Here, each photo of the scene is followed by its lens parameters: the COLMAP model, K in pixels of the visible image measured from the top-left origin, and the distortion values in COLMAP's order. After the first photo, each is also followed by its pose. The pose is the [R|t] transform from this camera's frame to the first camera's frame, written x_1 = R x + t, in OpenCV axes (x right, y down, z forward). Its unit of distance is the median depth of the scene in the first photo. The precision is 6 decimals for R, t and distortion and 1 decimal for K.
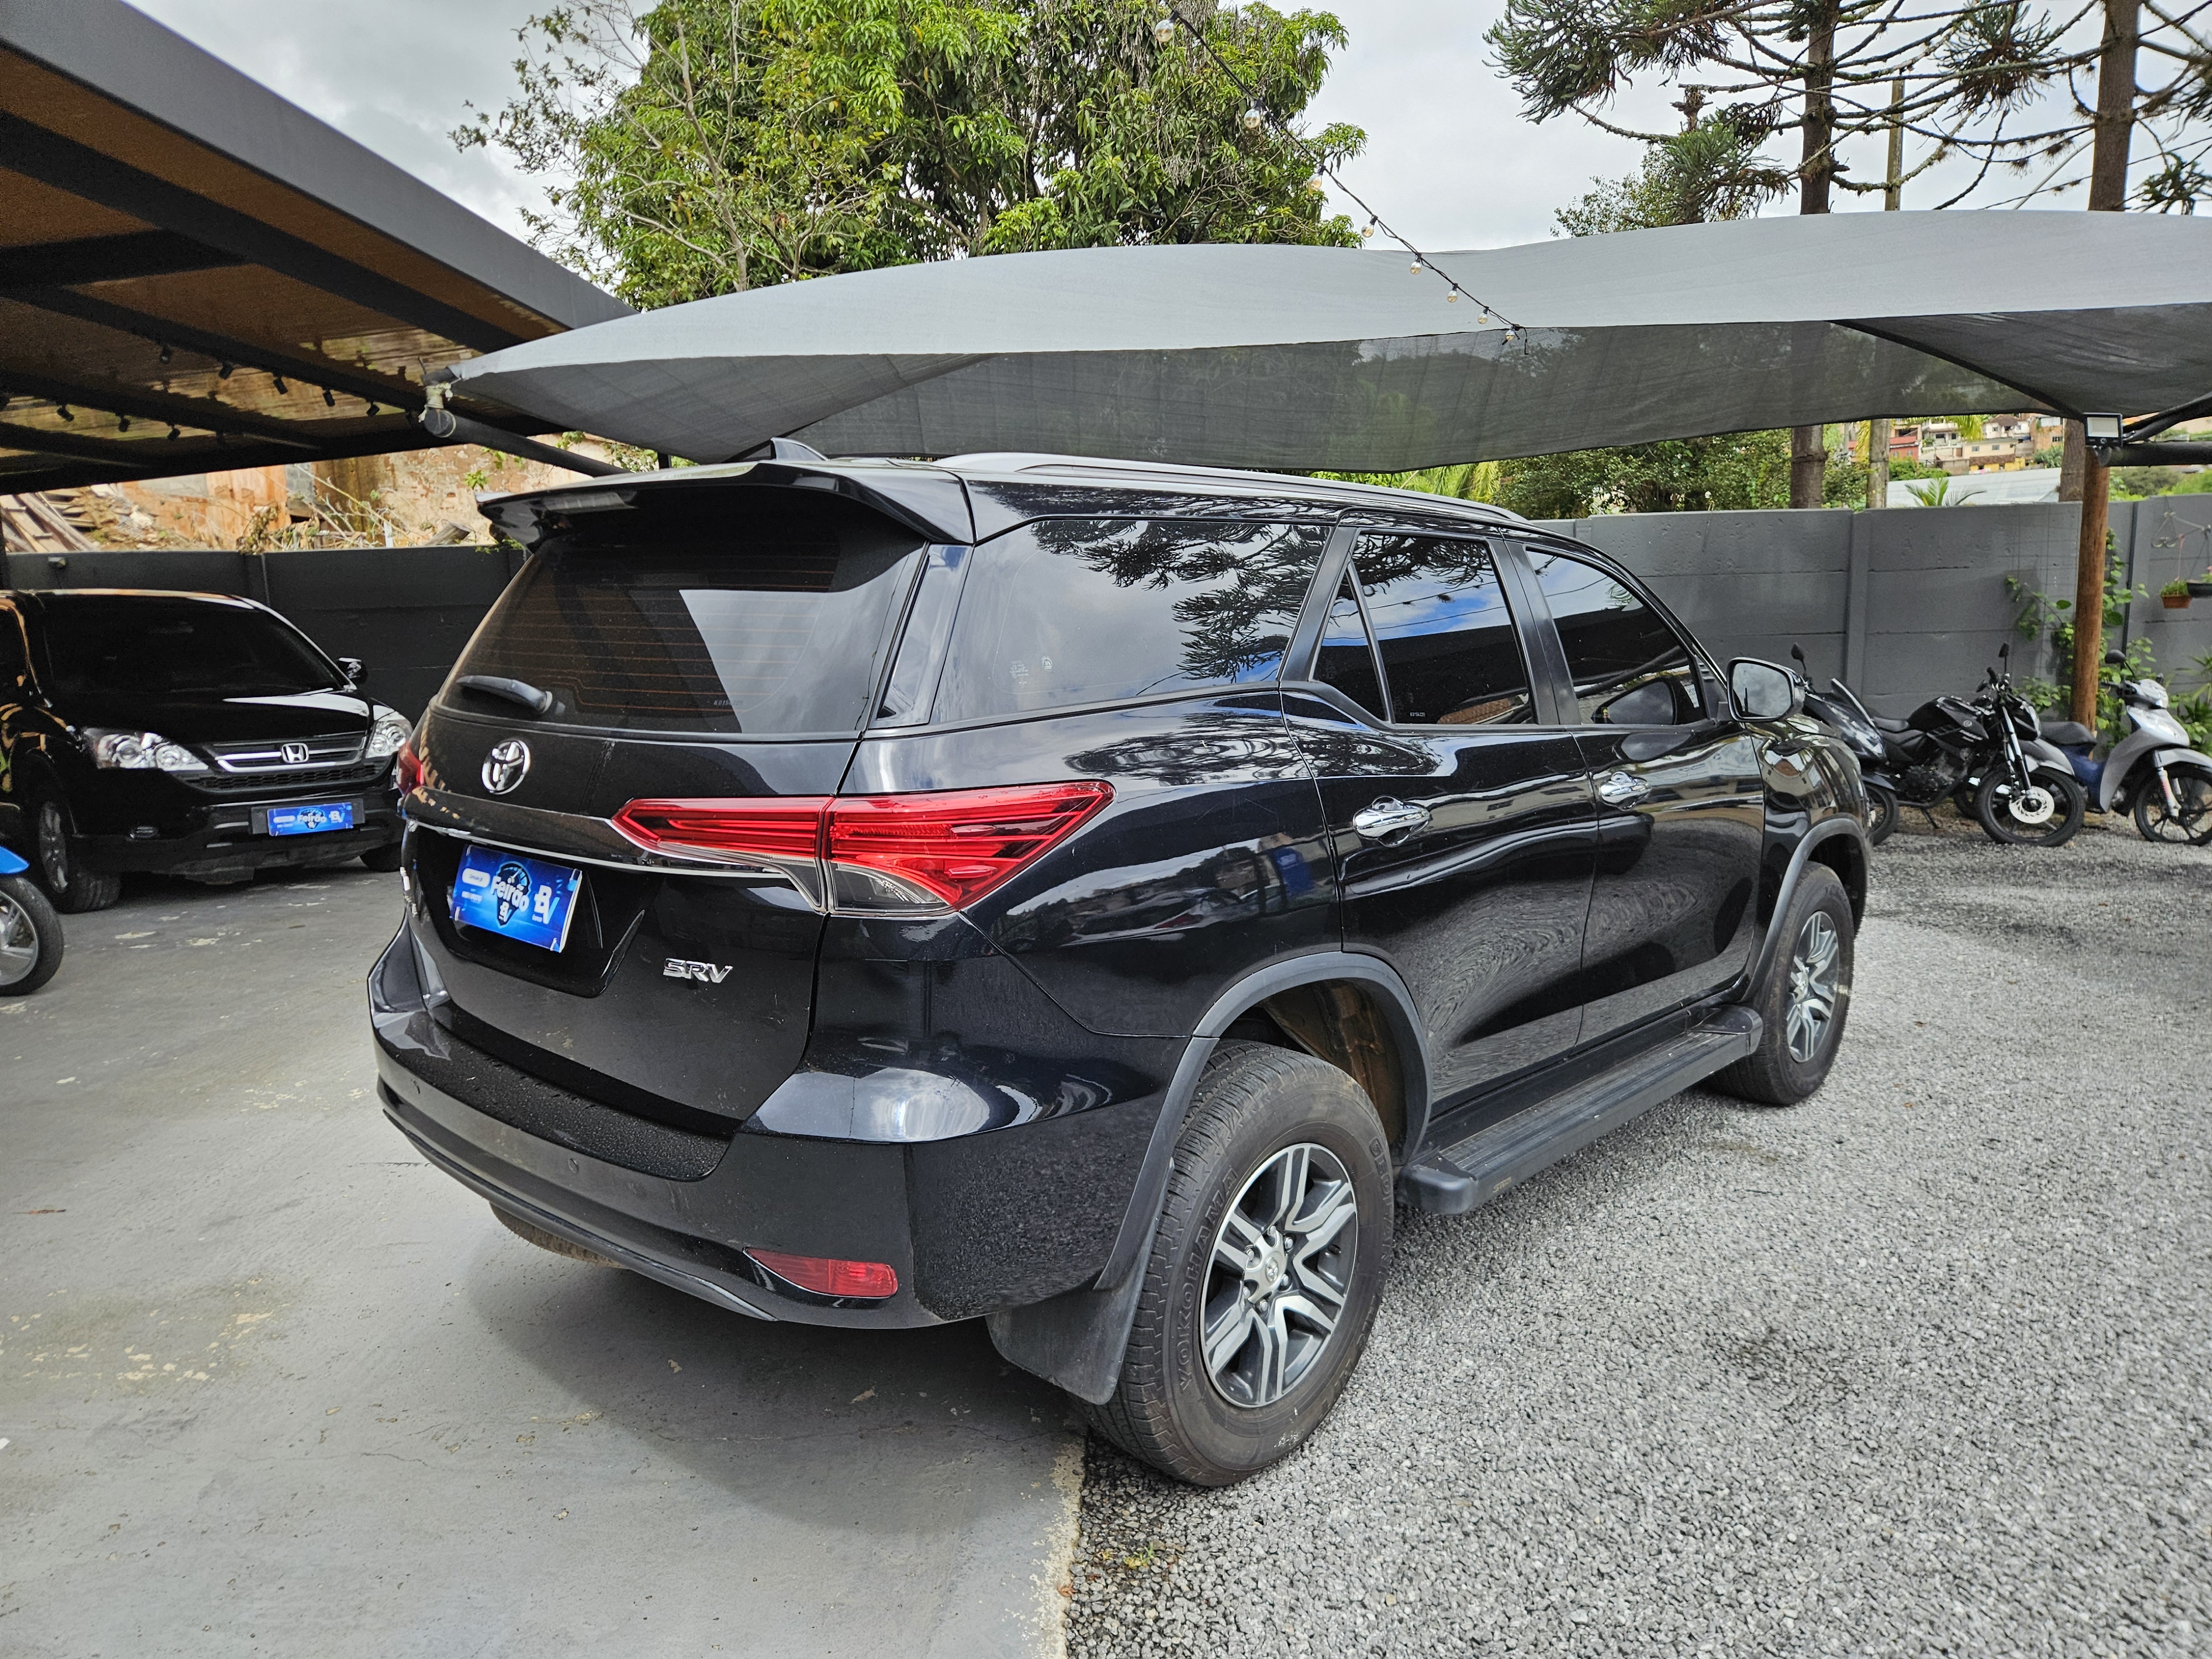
lens RADIAL K [[1493.3, 0, 1087.1], [0, 1493.3, 841.8], [0, 0, 1]] dist [0.042863, -0.022875]
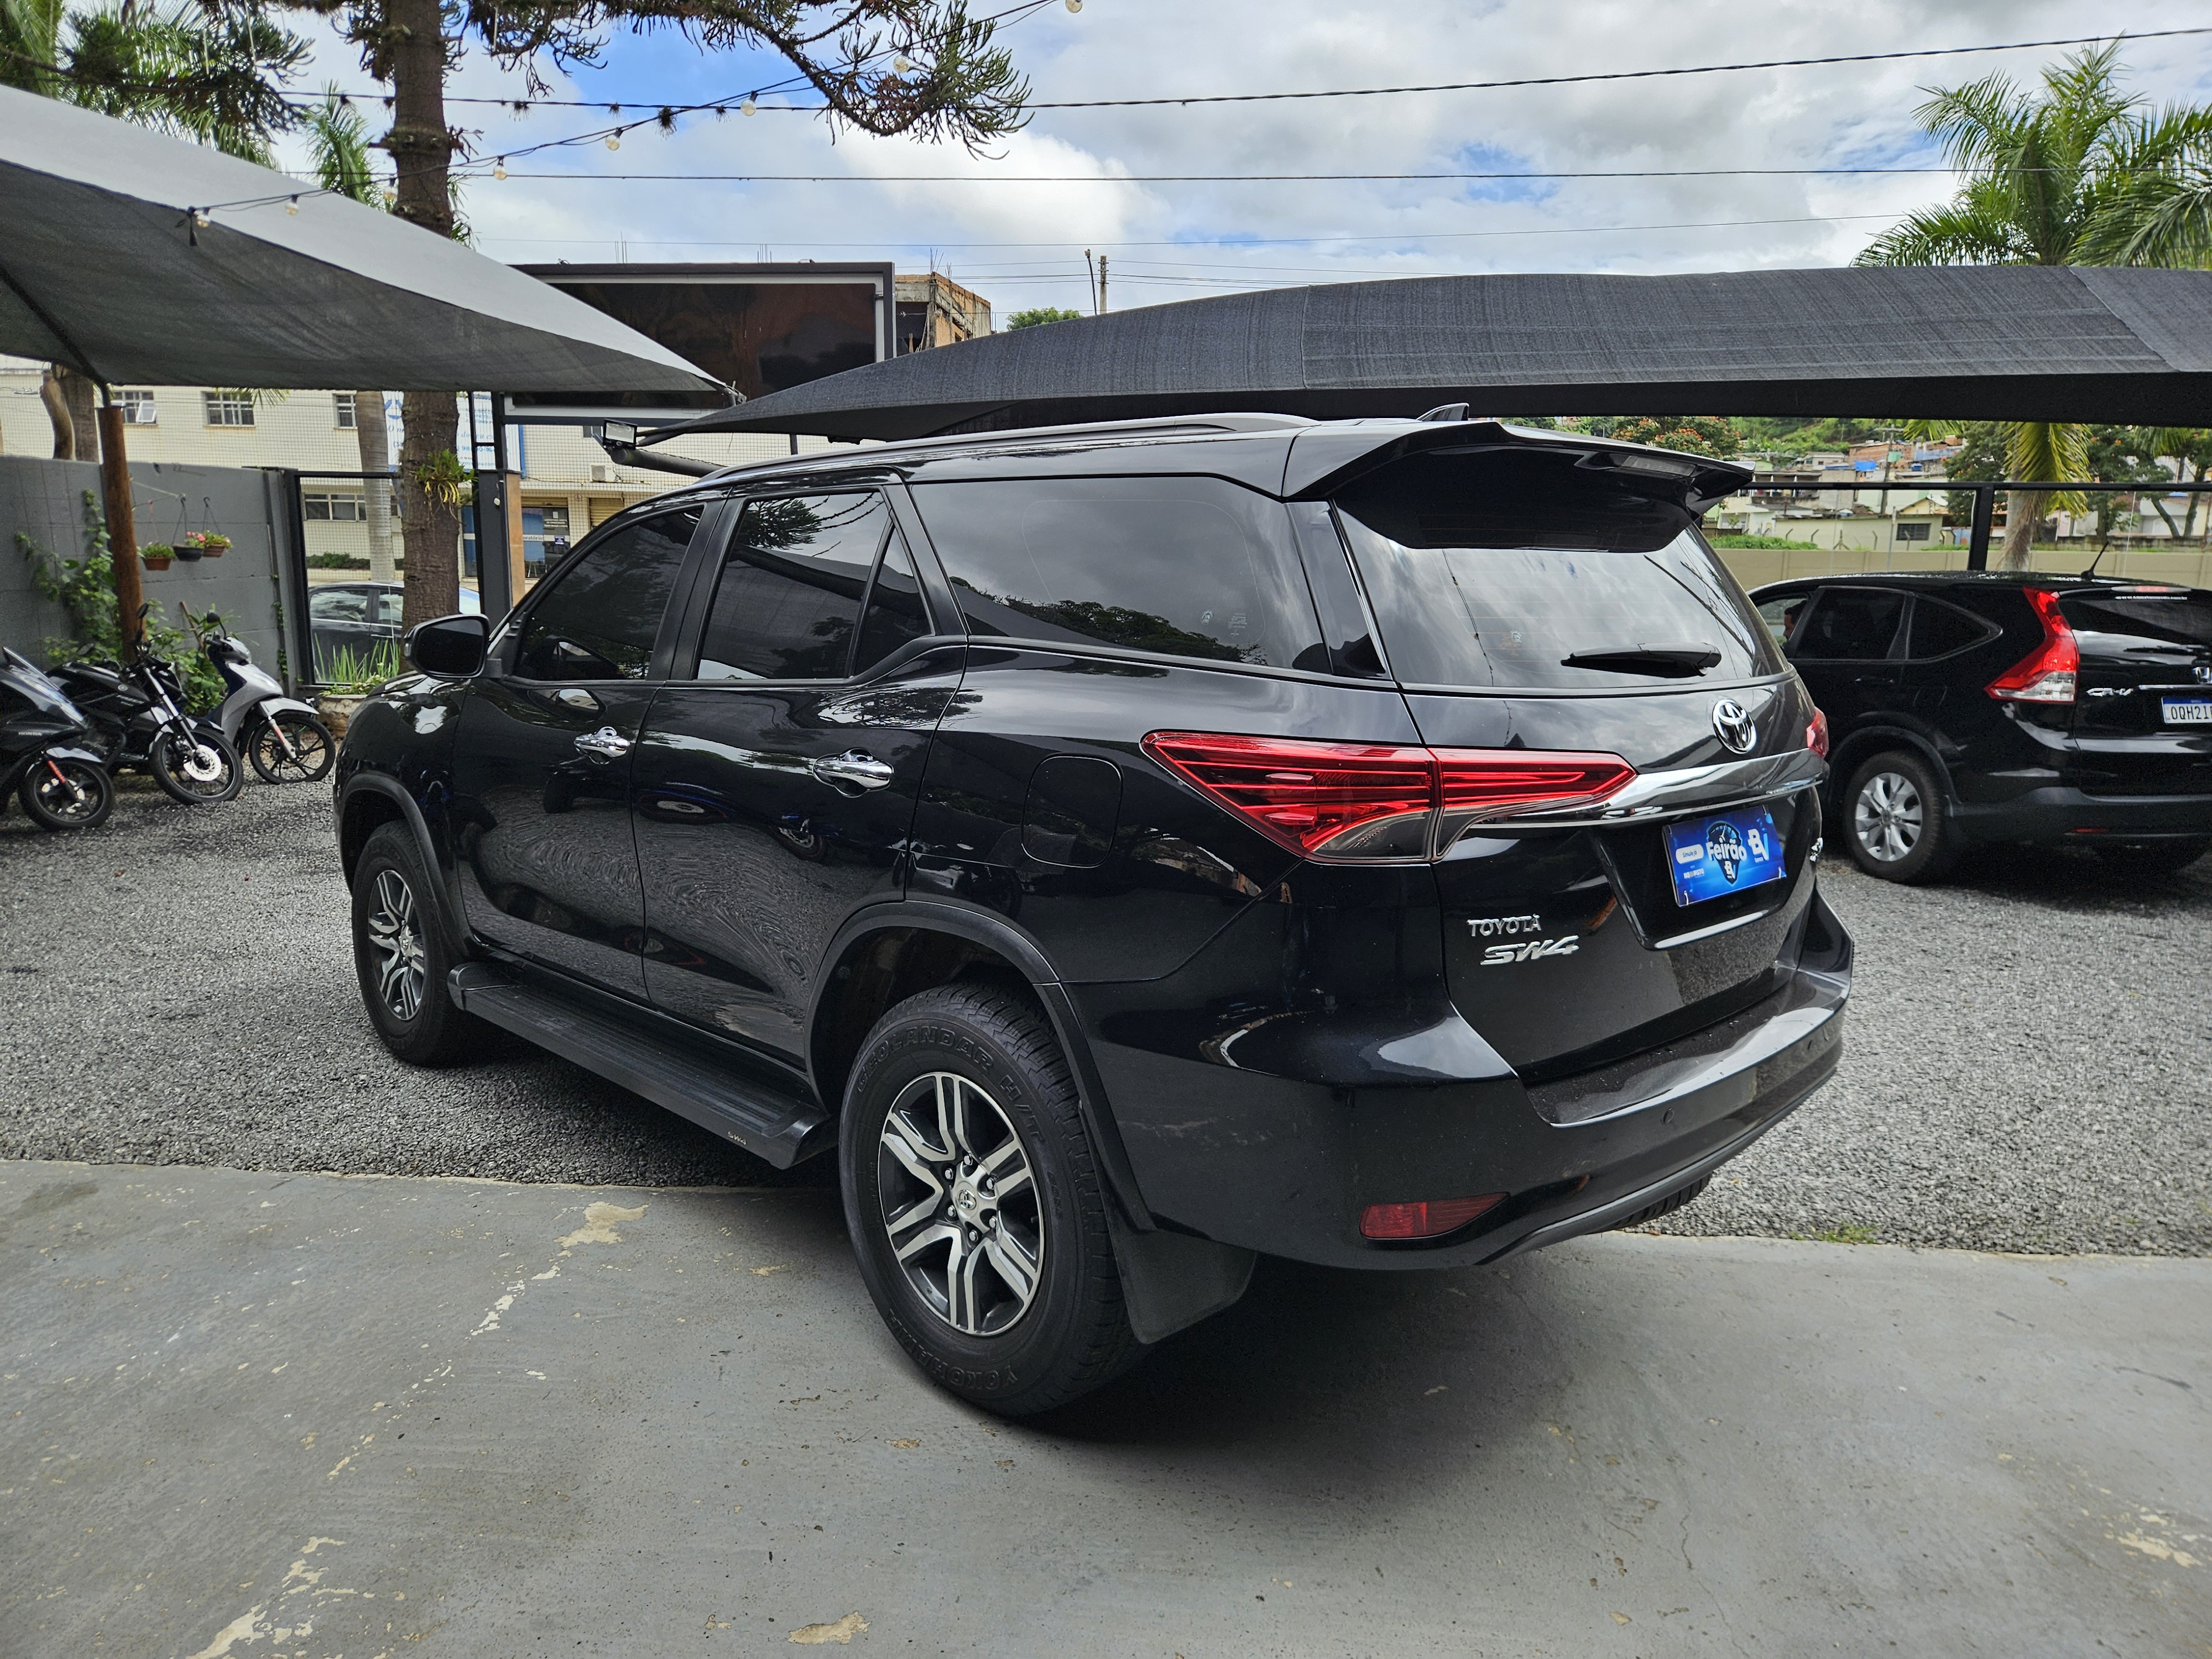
lens RADIAL K [[1493.3, 0, 1098.5], [0, 1493.3, 827.4], [0, 0, 1]] dist [0.042863, -0.022875]
pose [[0.049962, -0.155377, 0.986591, -0.351168], [0.138638, 0.979340, 0.147214, -0.047537], [-0.989082, 0.129424, 0.070471, 0.335803]]
